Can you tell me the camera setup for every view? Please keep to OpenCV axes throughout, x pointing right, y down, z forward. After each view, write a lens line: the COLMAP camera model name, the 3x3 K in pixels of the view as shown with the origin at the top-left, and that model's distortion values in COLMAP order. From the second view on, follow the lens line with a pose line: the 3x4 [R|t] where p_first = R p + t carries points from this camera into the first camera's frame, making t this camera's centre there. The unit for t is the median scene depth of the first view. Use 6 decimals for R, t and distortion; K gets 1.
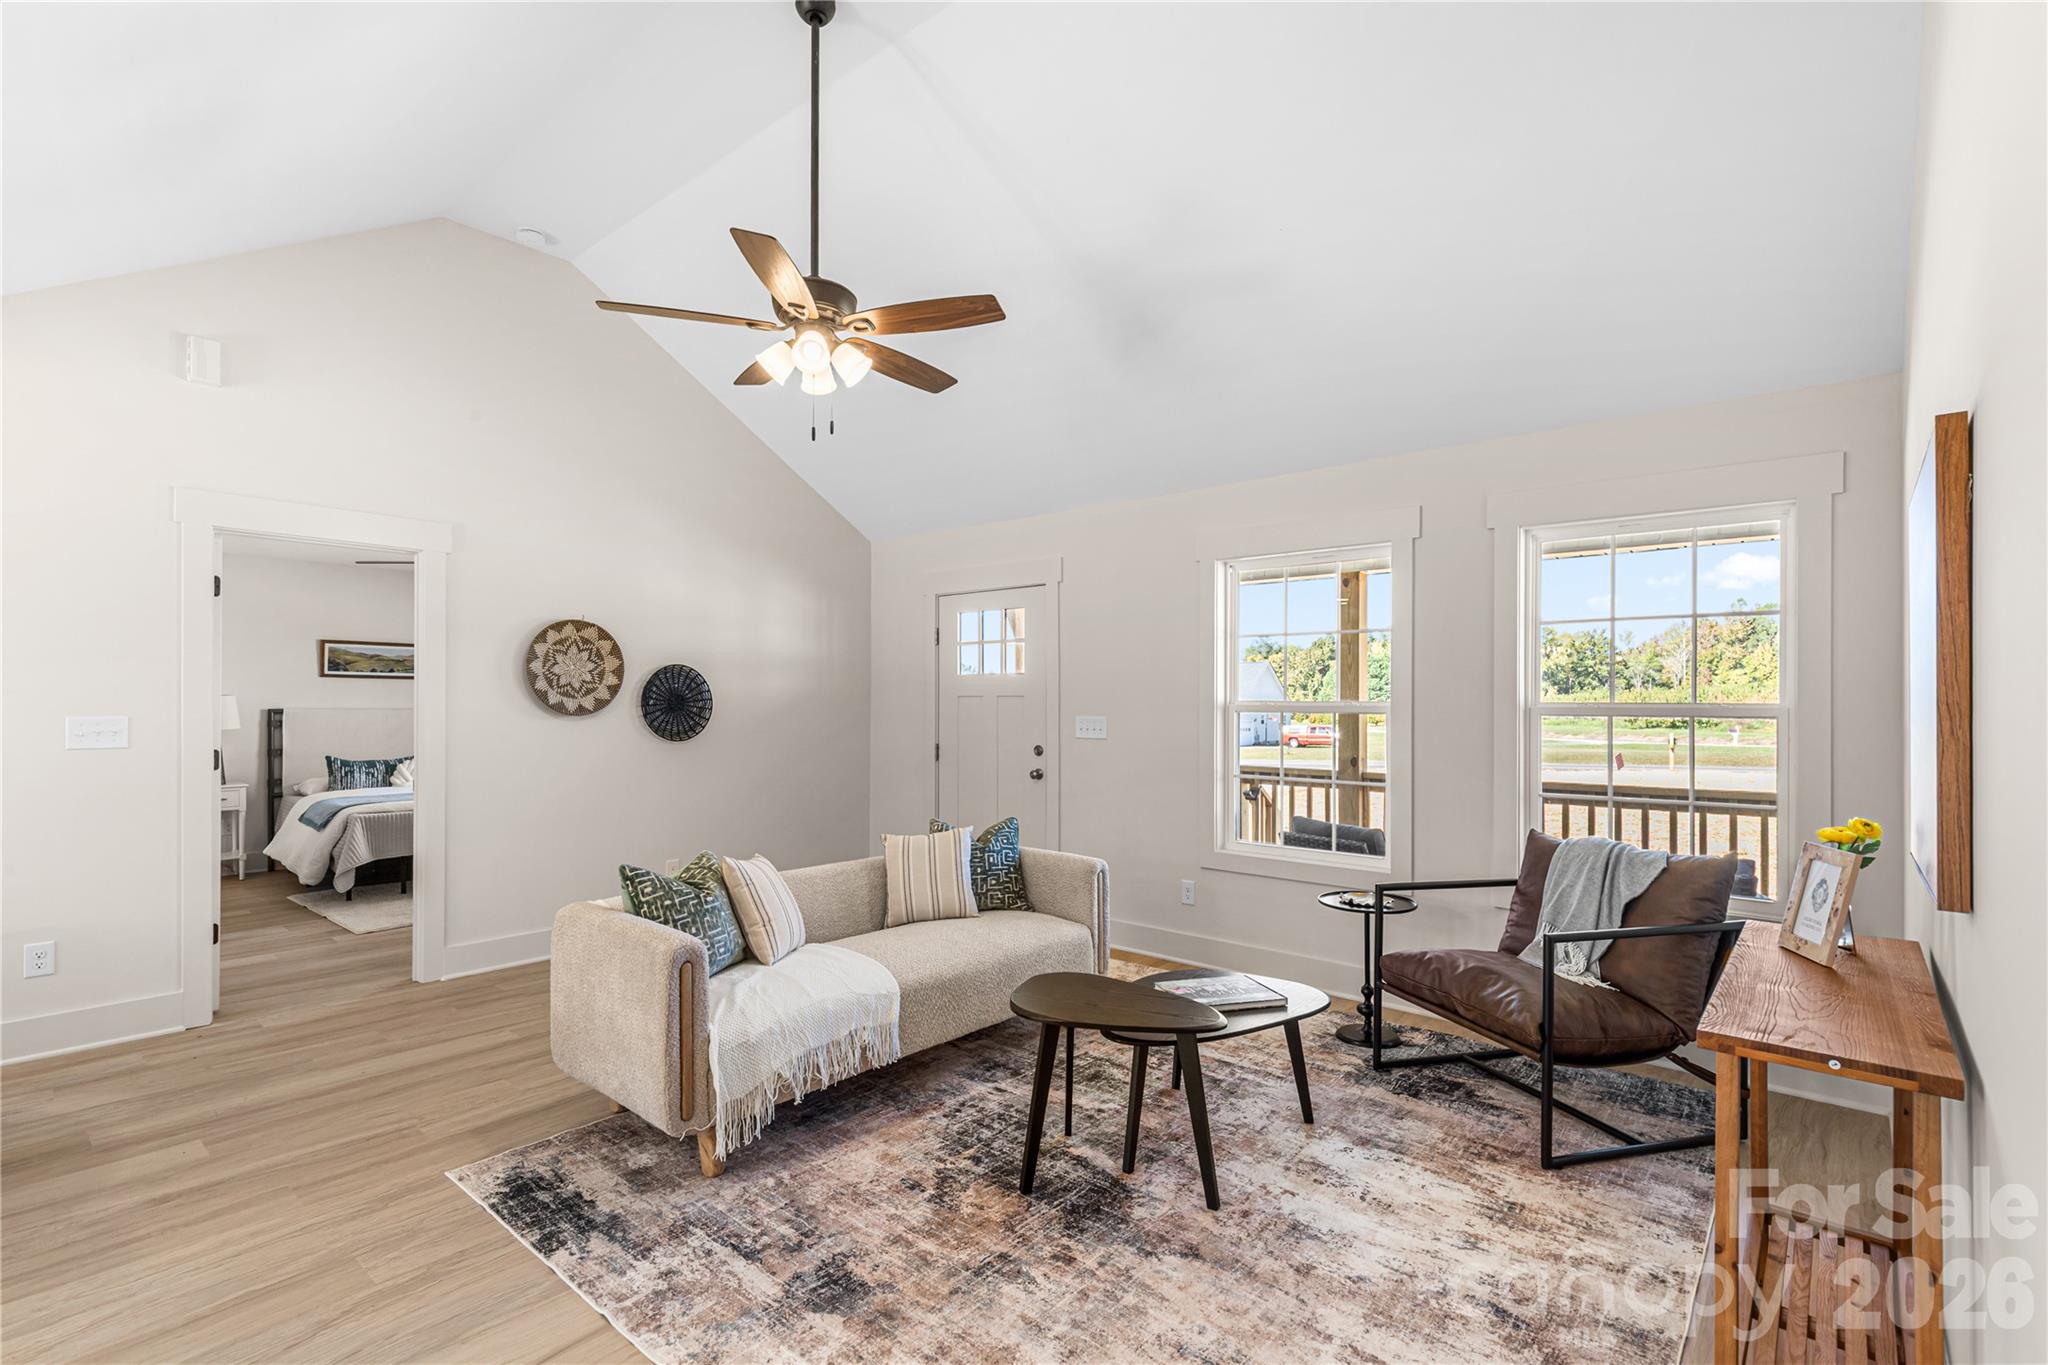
lens RADIAL K [[946.6, 0, 1011.1], [0, 946.6, 702.8], [0, 0, 1]] dist [0.004303, 0.000893]
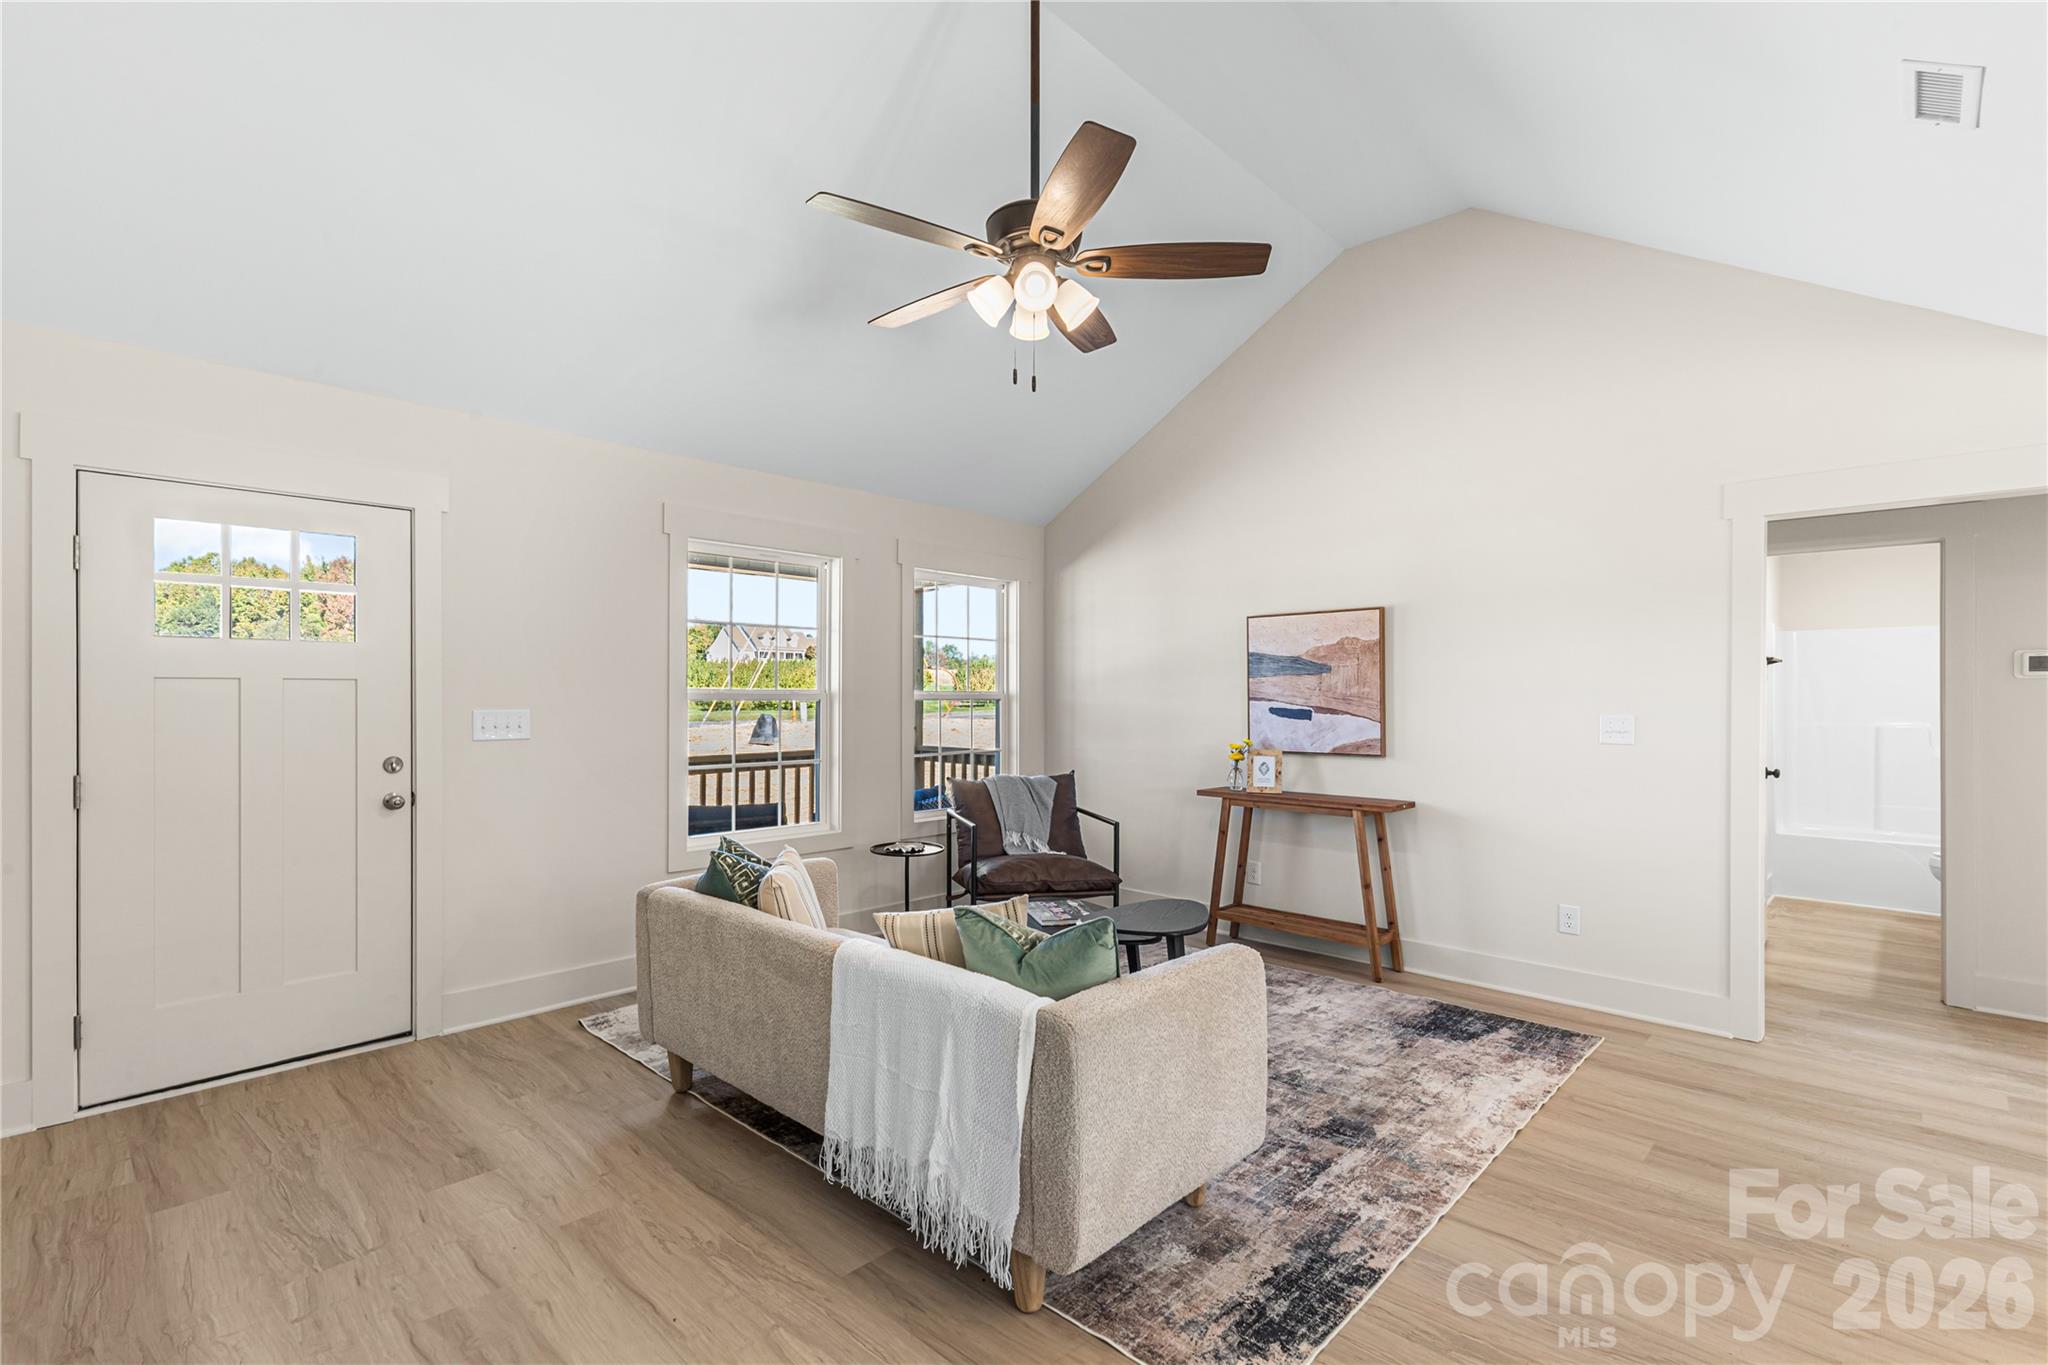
lens RADIAL K [[946.6, 0, 1013.6], [0, 946.6, 694.5], [0, 0, 1]] dist [0.004303, 0.000893]
pose [[0.040216, -0.005529, 0.999176, -0.801657], [-0.004486, 0.999974, 0.005714, -0.004223], [-0.999181, -0.004713, 0.040190, 0.733444]]
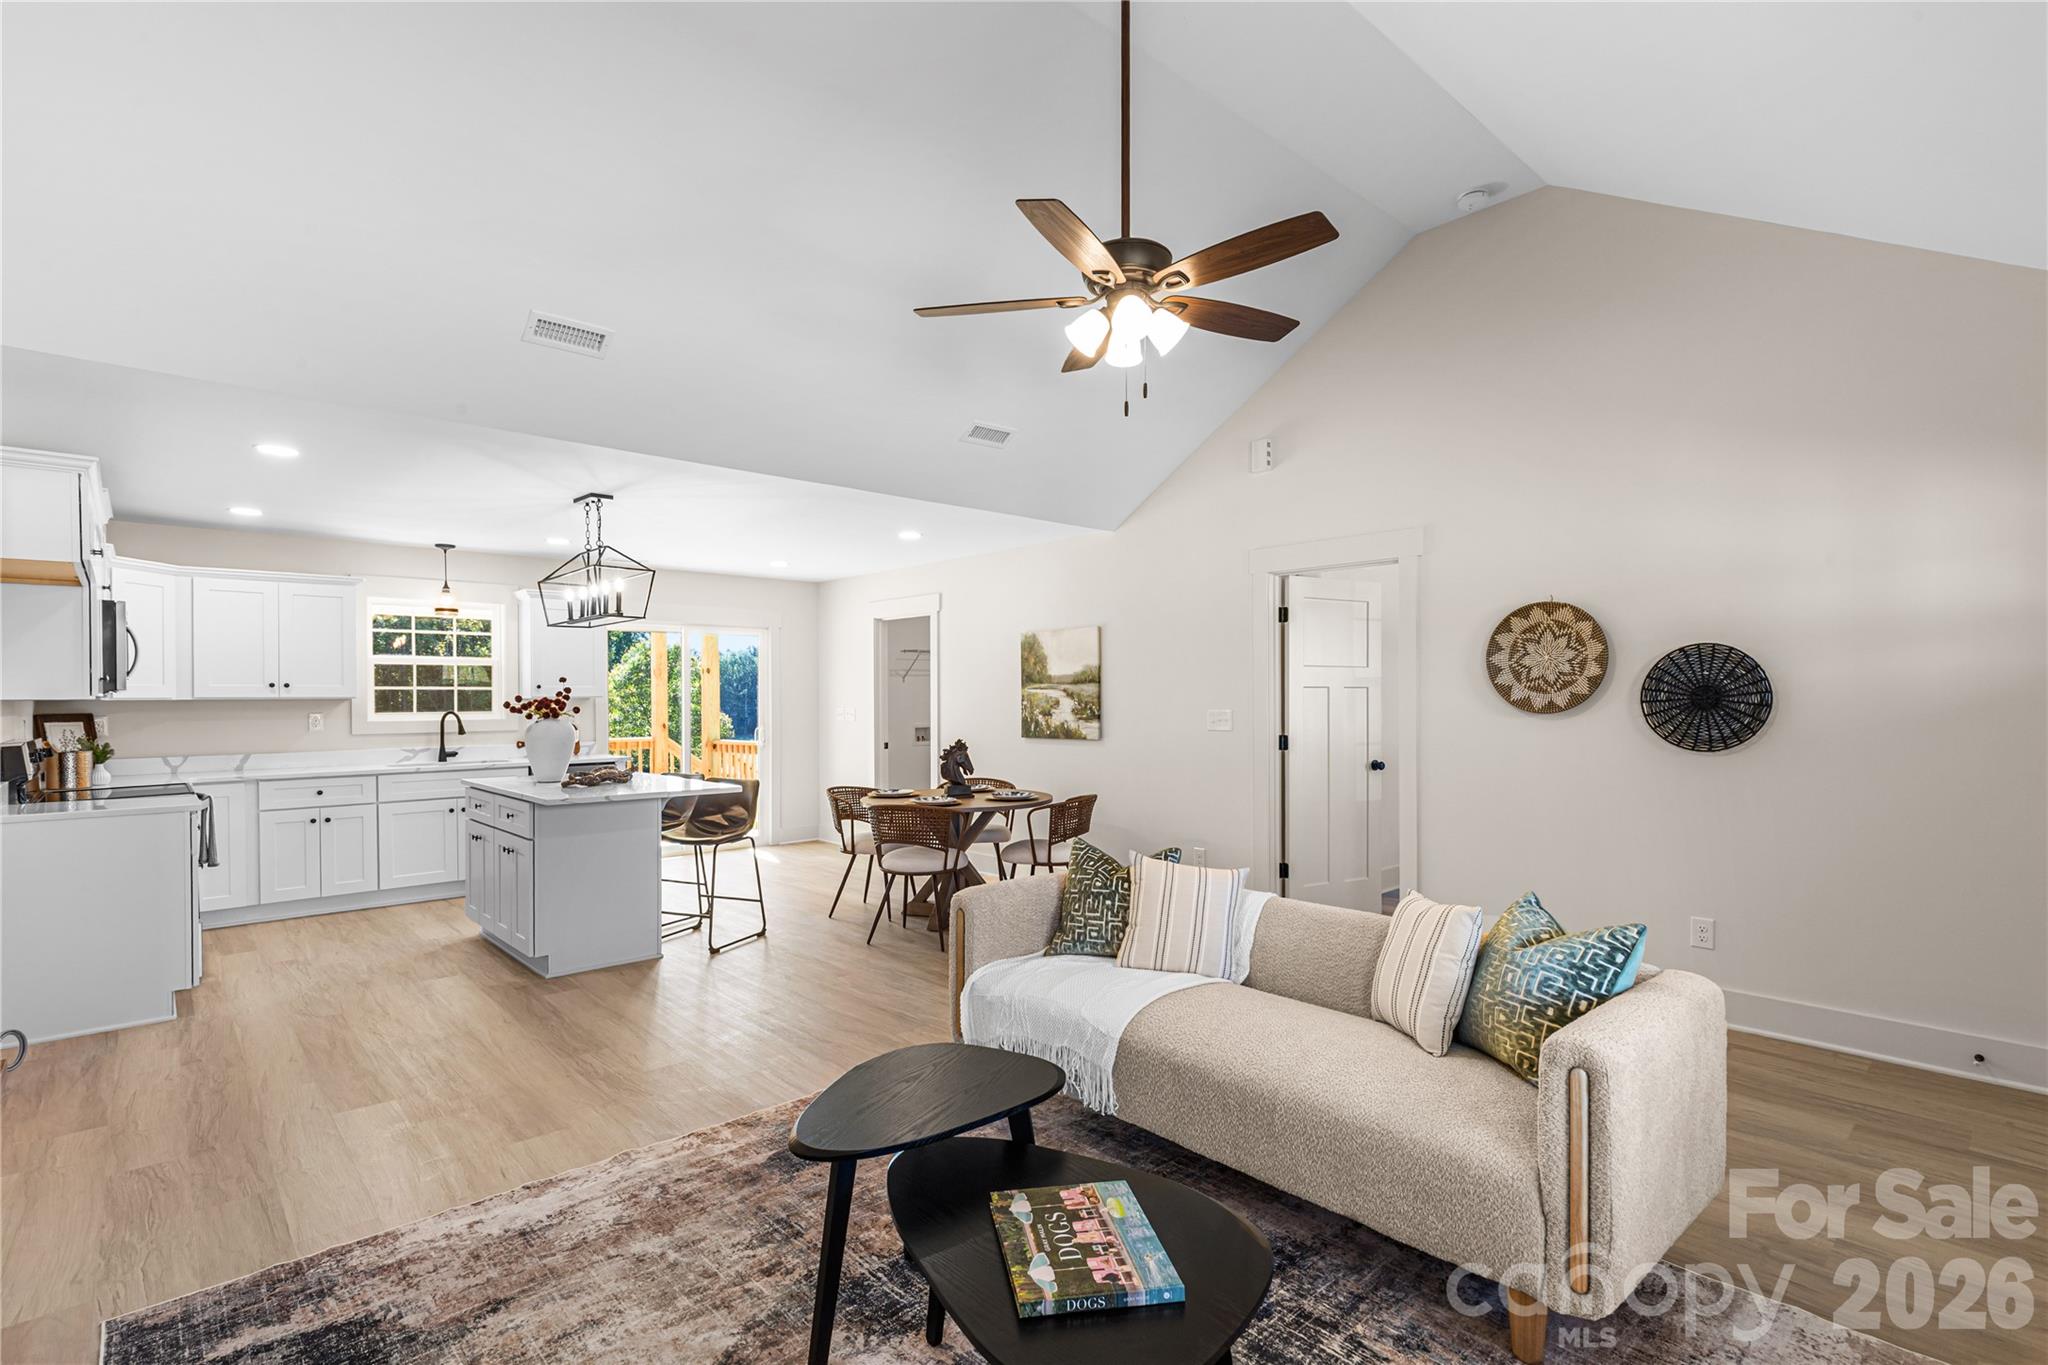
lens RADIAL K [[946.6, 0, 1003.7], [0, 946.6, 713.2], [0, 0, 1]] dist [0.004303, 0.000893]
pose [[-0.124254, 0.010259, -0.992197, 0.541329], [0.006697, 0.999932, 0.009500, 0.001975], [0.992228, -0.005464, -0.124314, 0.742710]]
